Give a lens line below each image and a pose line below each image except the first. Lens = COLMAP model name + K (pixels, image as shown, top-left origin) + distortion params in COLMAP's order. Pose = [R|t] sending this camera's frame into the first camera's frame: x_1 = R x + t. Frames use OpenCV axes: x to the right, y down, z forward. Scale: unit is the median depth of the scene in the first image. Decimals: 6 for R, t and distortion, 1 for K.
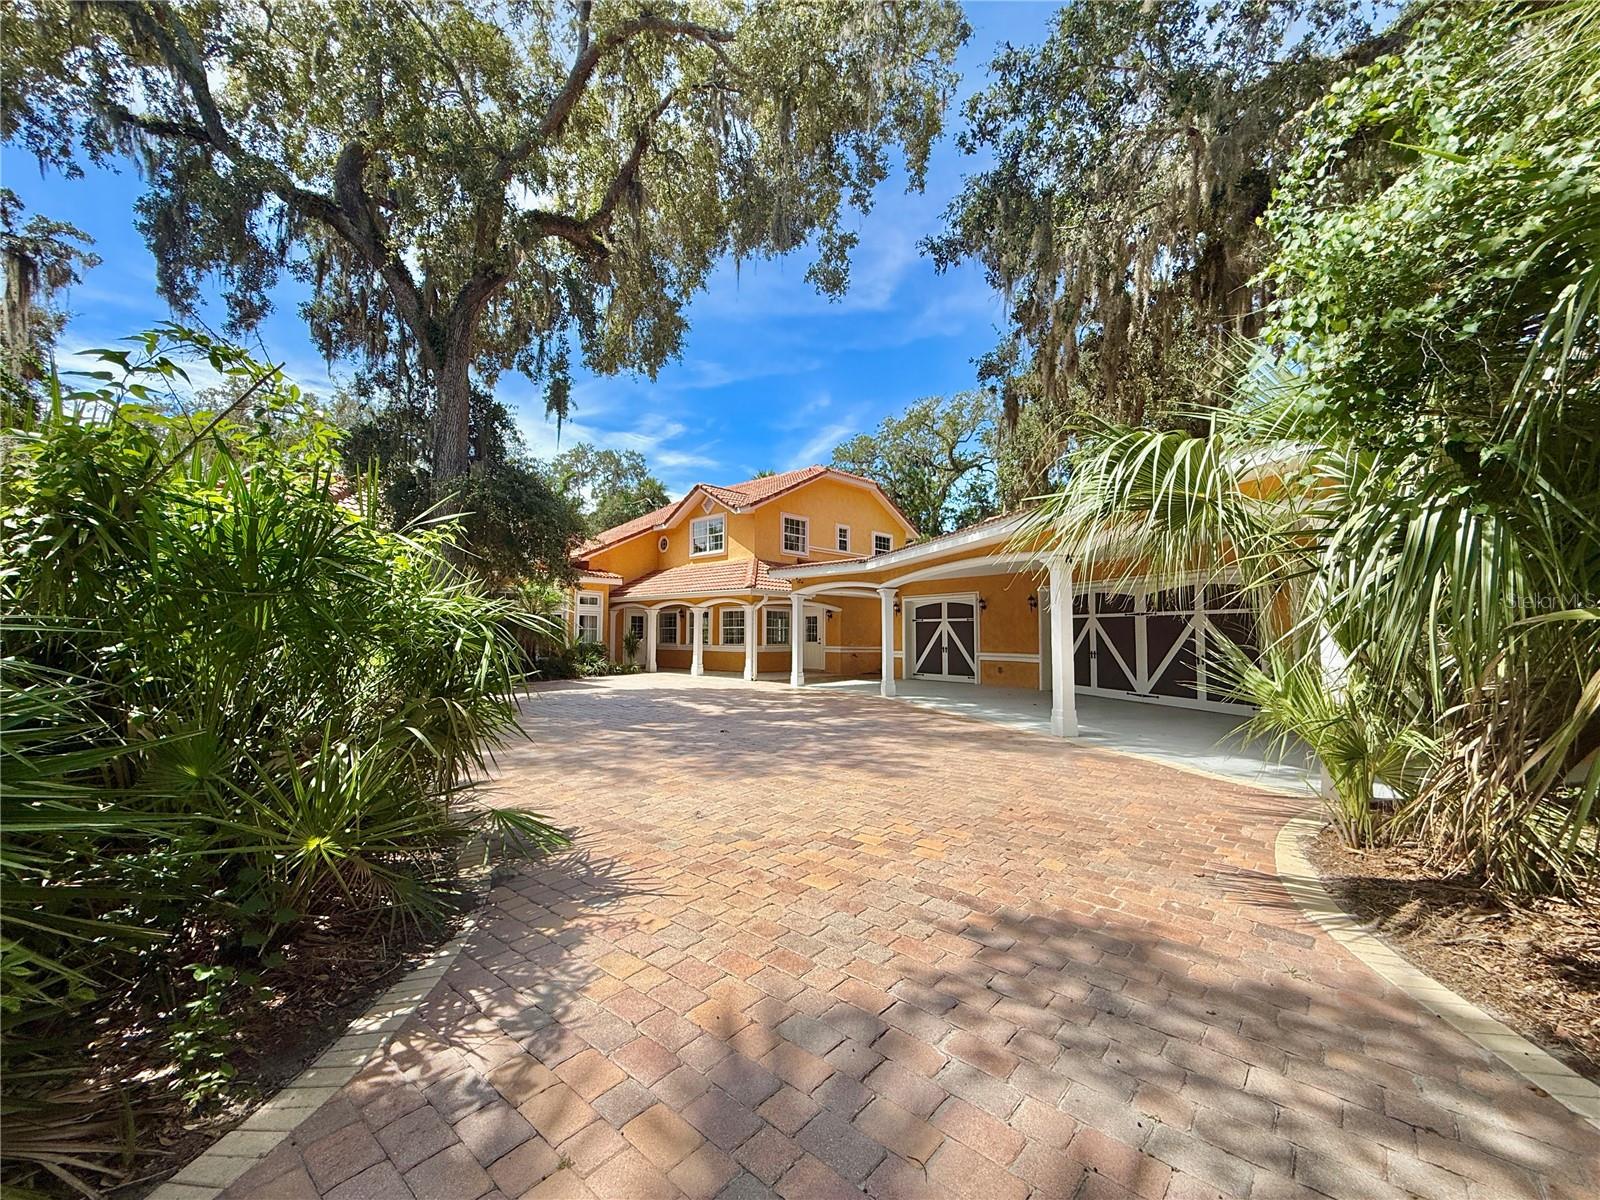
lens RADIAL K [[648.2, 0, 800.0], [0, 648.2, 600.0], [0, 0, 1]] dist [-0.000520, -0.000003]
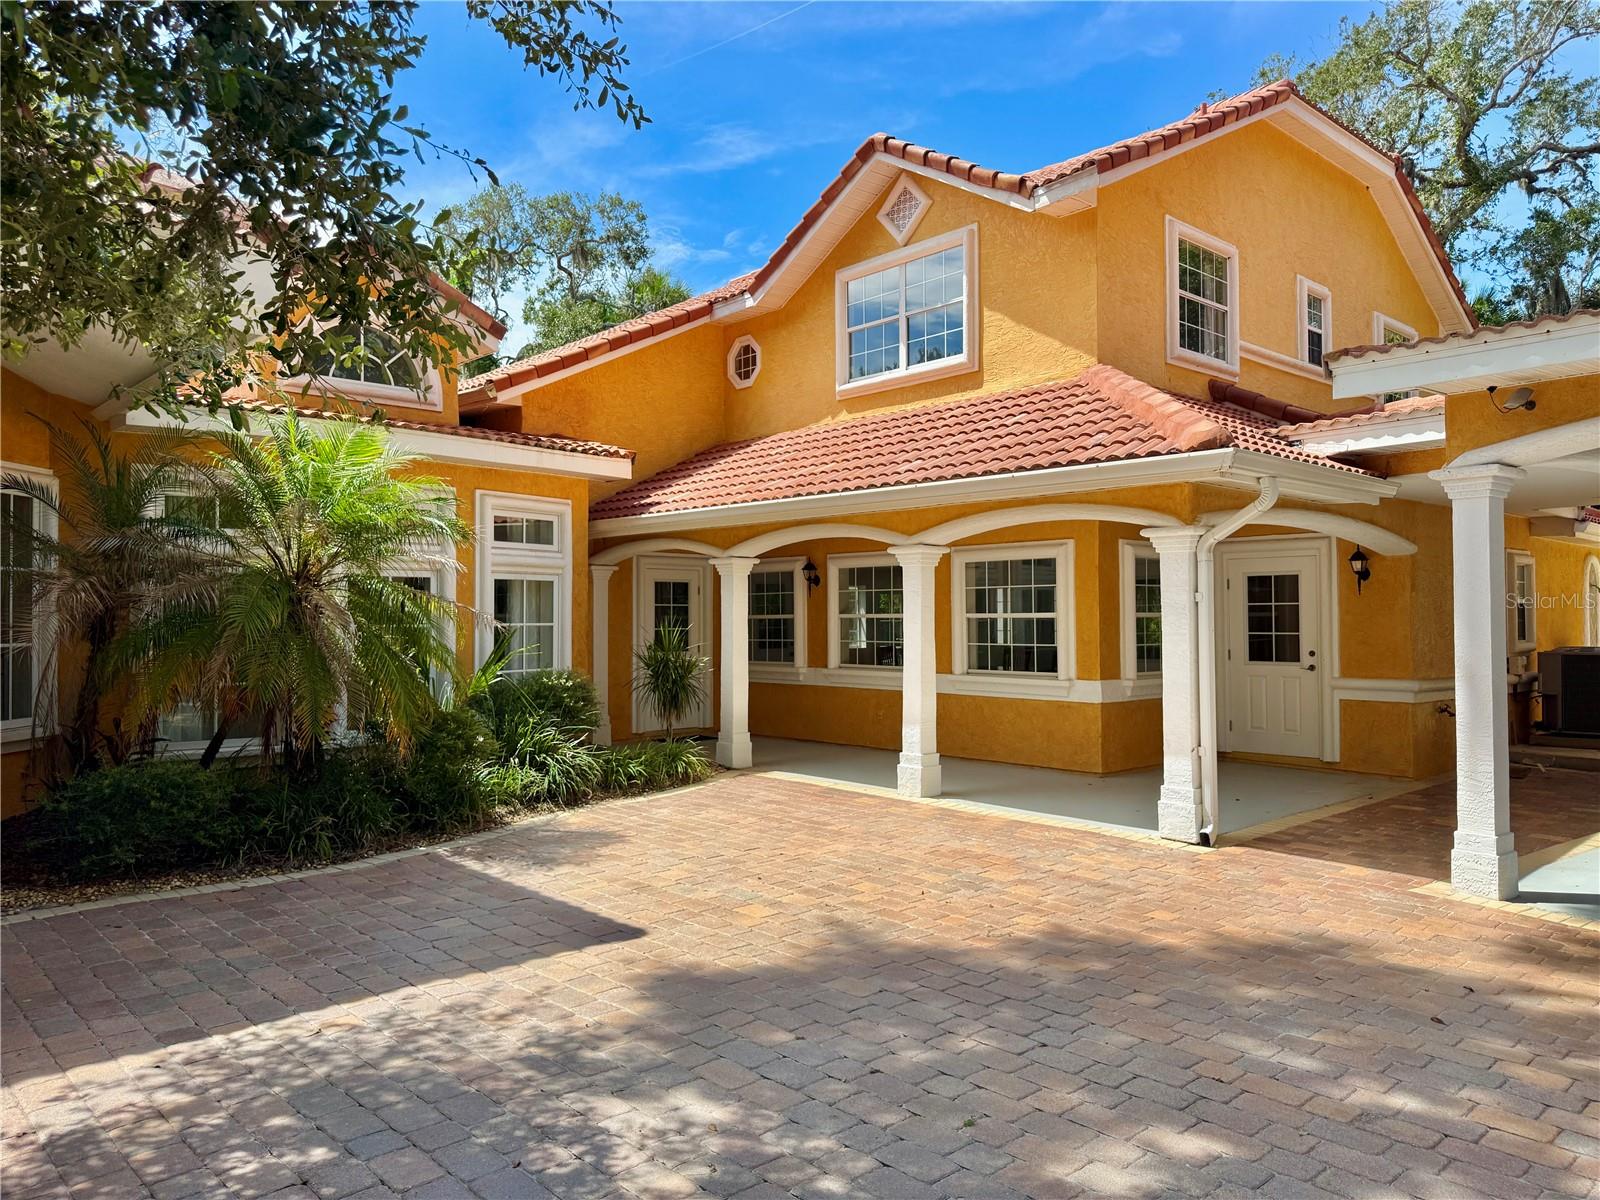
lens RADIAL K [[1099.8, 0, 800.0], [0, 1099.8, 600.0], [0, 0, 1]] dist [0.040003, -0.000611]
pose [[0.997539, -0.008577, -0.069580, -0.162494], [0.011195, 0.999240, 0.037334, 0.015351], [0.069207, -0.038021, 0.996877, 0.496572]]
